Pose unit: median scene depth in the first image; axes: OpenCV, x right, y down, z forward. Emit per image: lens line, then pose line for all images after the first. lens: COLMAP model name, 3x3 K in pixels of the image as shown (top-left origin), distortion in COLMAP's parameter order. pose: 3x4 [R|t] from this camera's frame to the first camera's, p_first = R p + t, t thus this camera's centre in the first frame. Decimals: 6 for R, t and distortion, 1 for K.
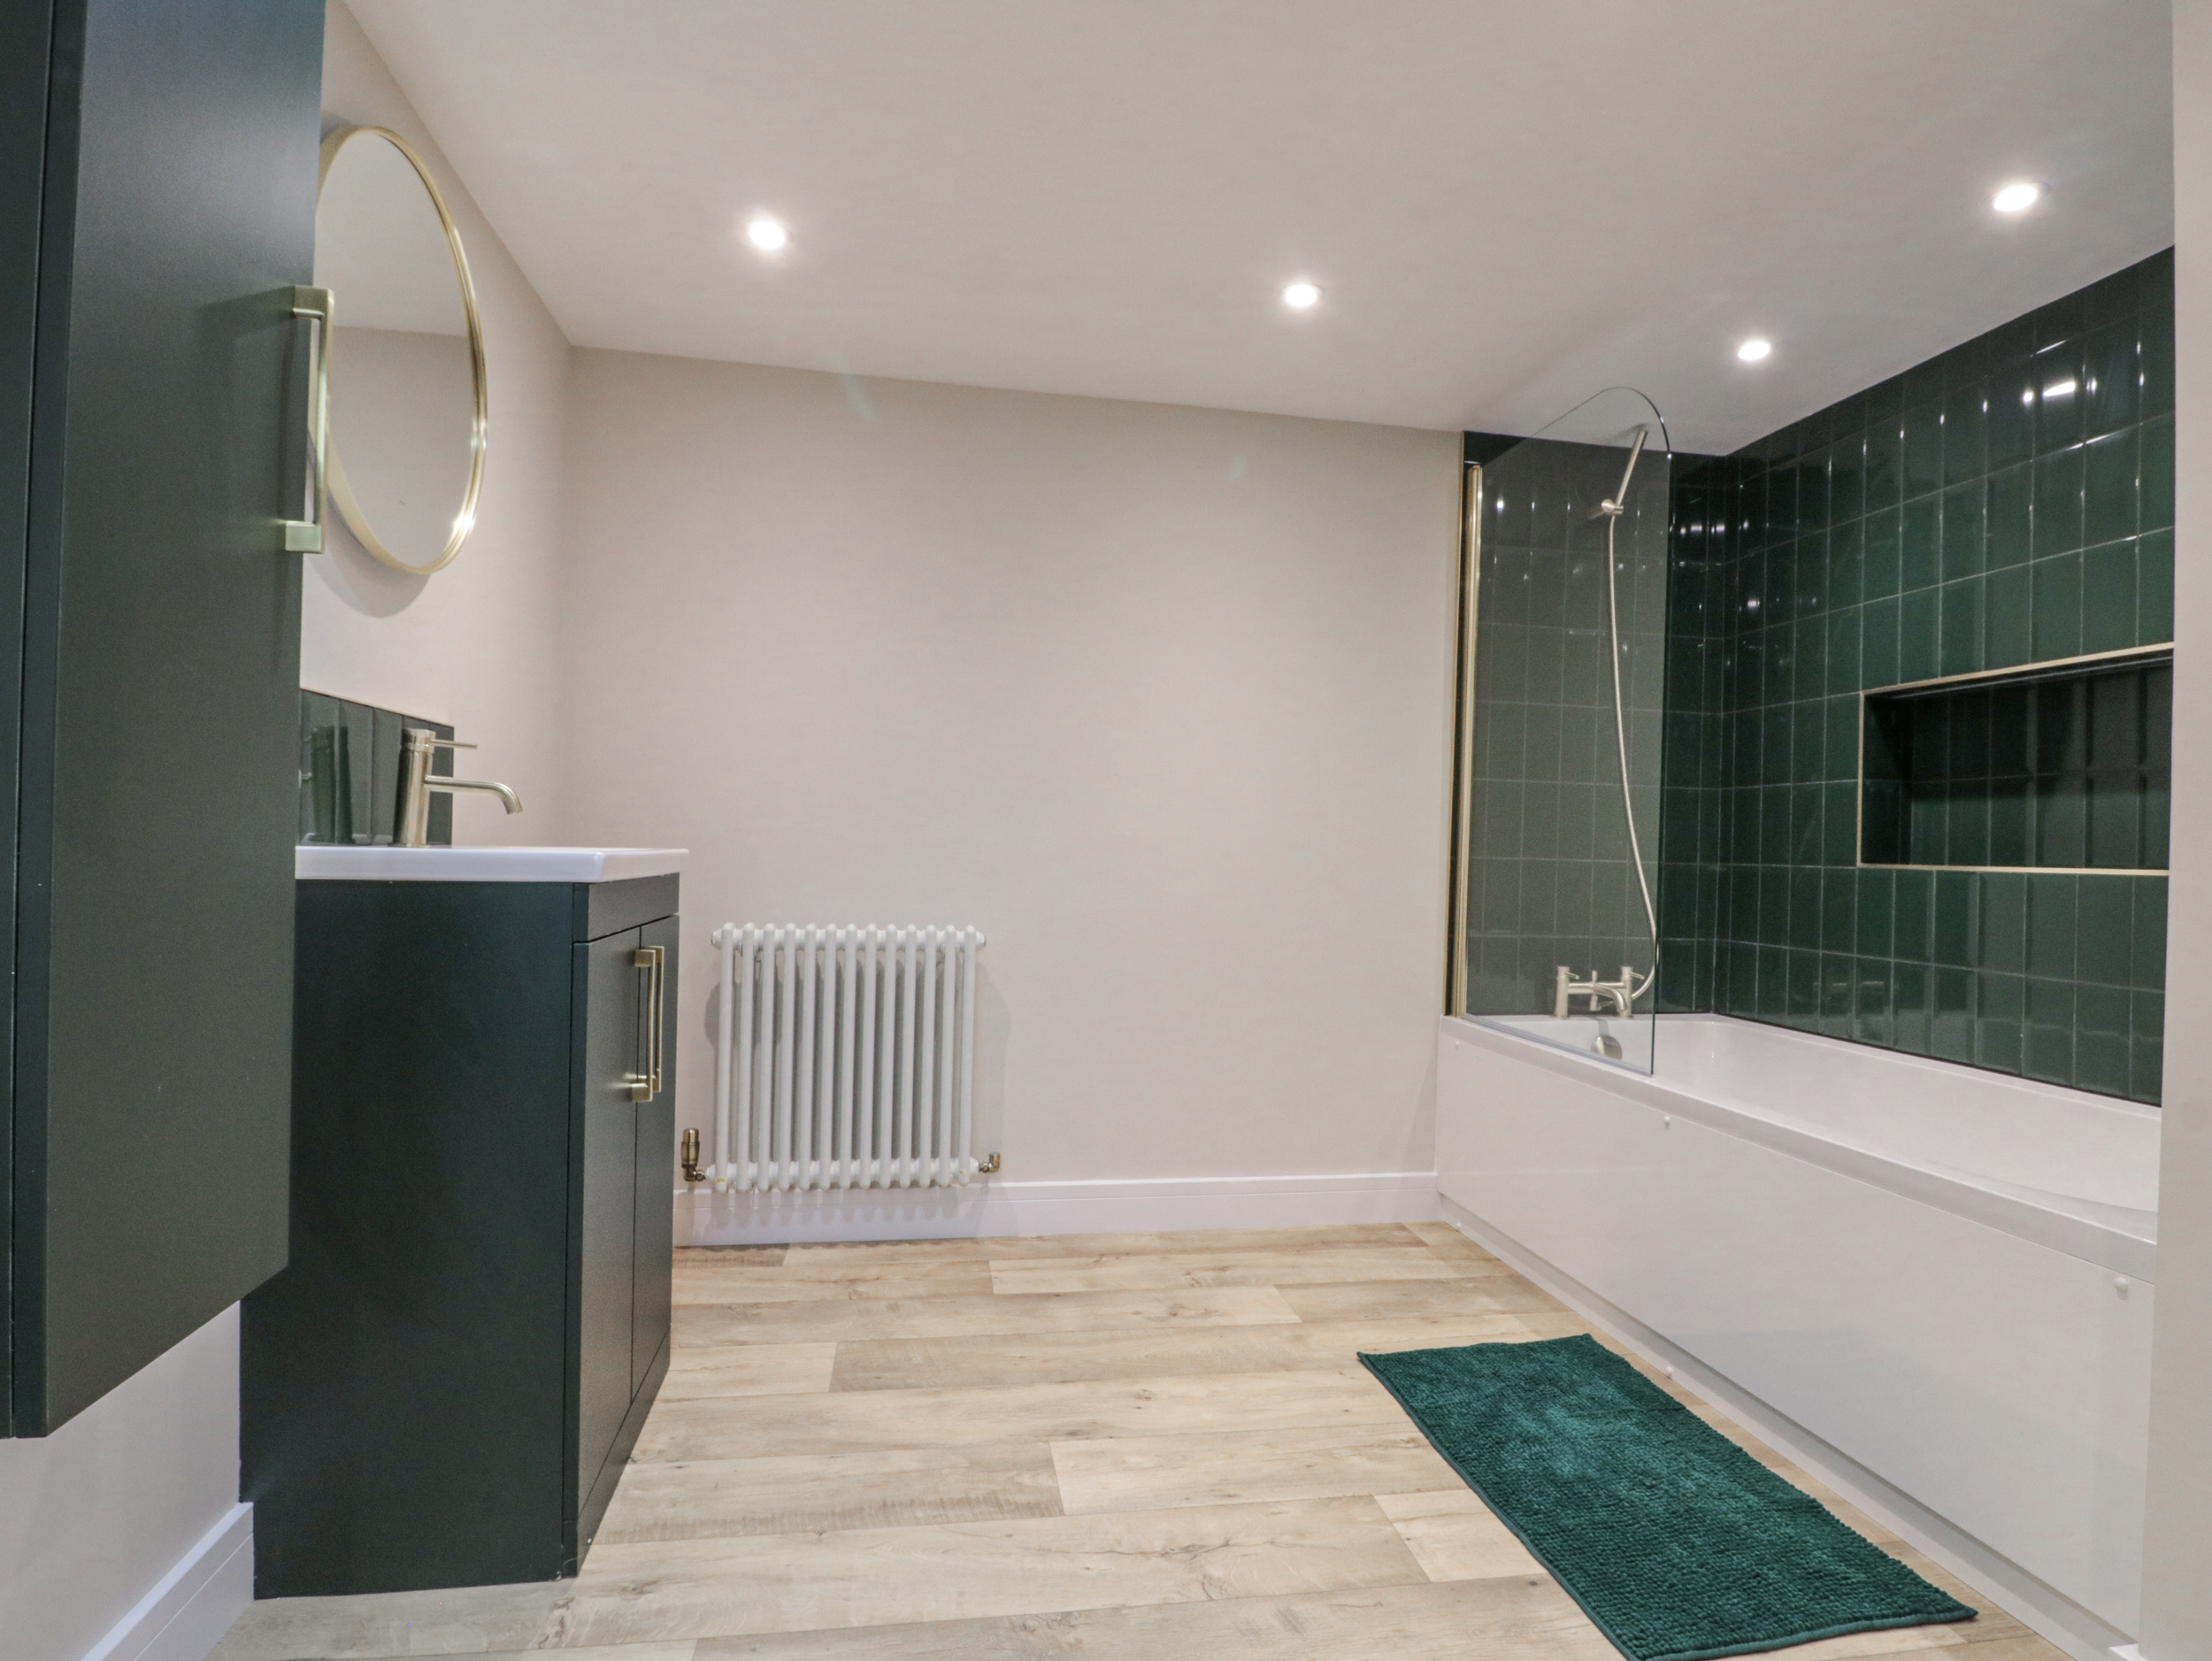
lens RADIAL K [[1161.0, 0, 1106.0], [0, 1161.0, 841.6], [0, 0, 1]] dist [0.001822, -0.013685]
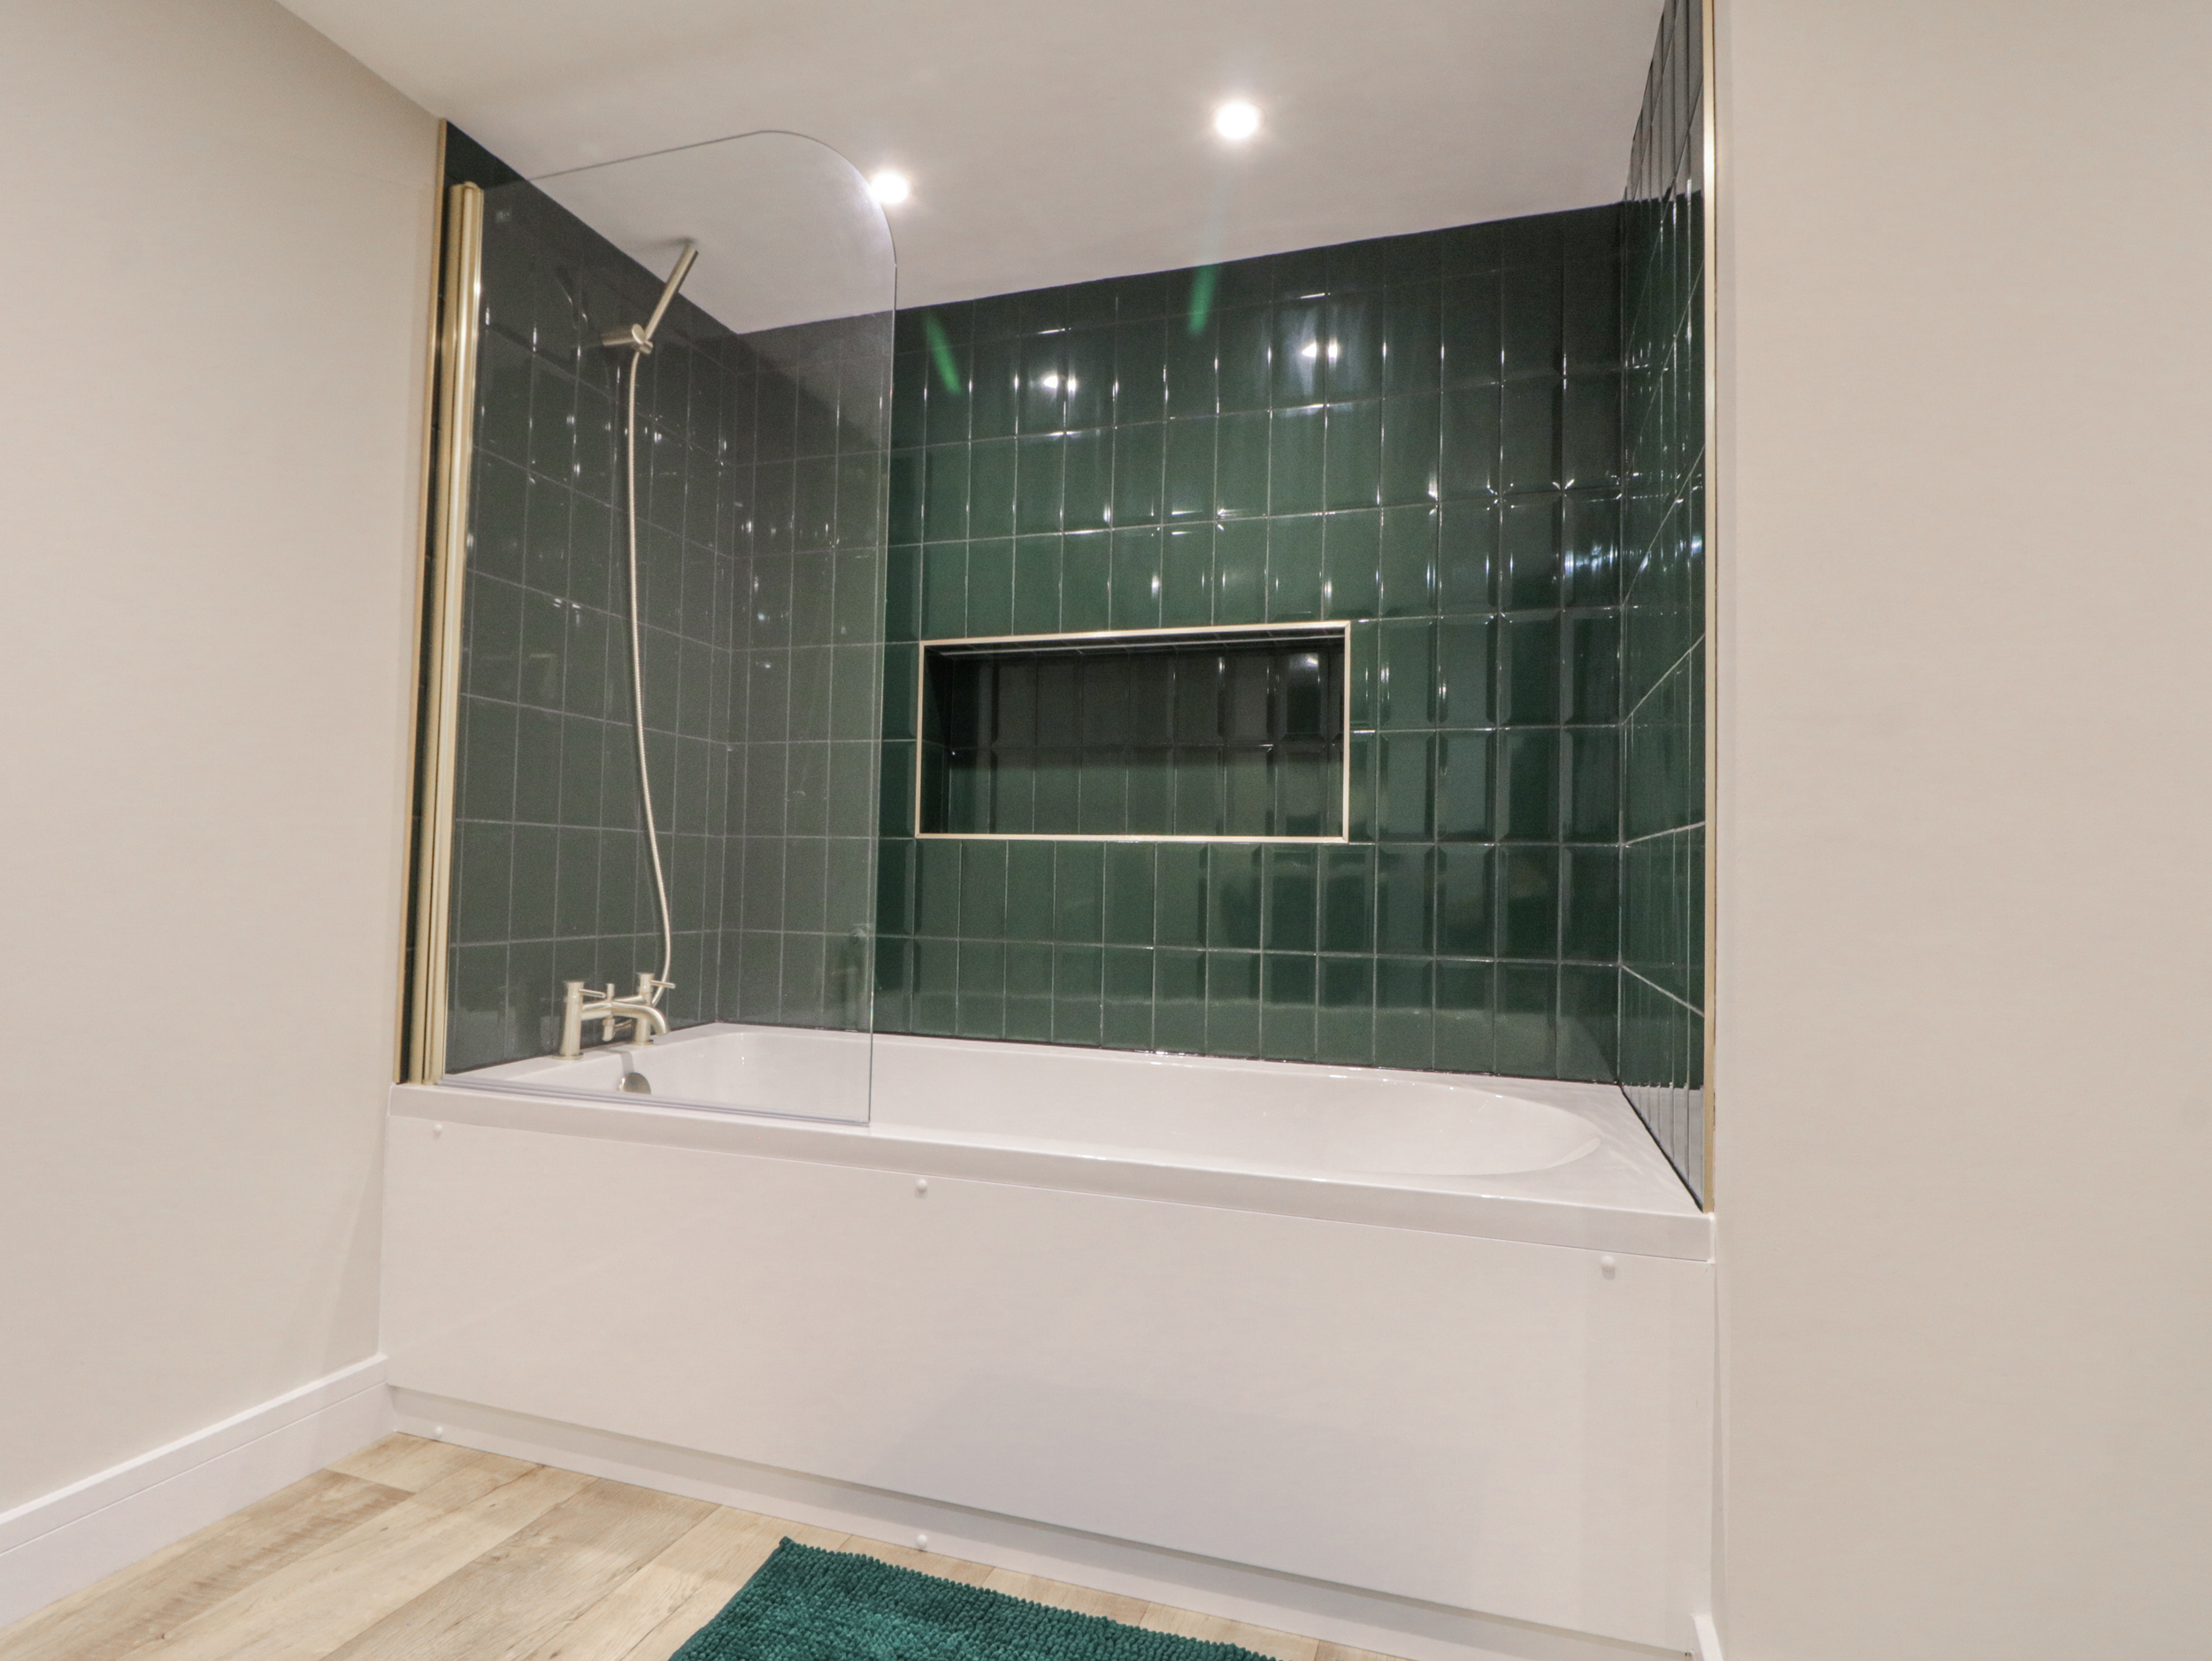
lens RADIAL K [[1161.0, 0, 1097.7], [0, 1161.0, 830.3], [0, 0, 1]] dist [0.001822, -0.013685]
pose [[0.474884, 0.008878, 0.880004, -0.063284], [-0.009363, 0.999943, -0.005035, 0.019651], [-0.879999, -0.005848, 0.474940, 0.415261]]
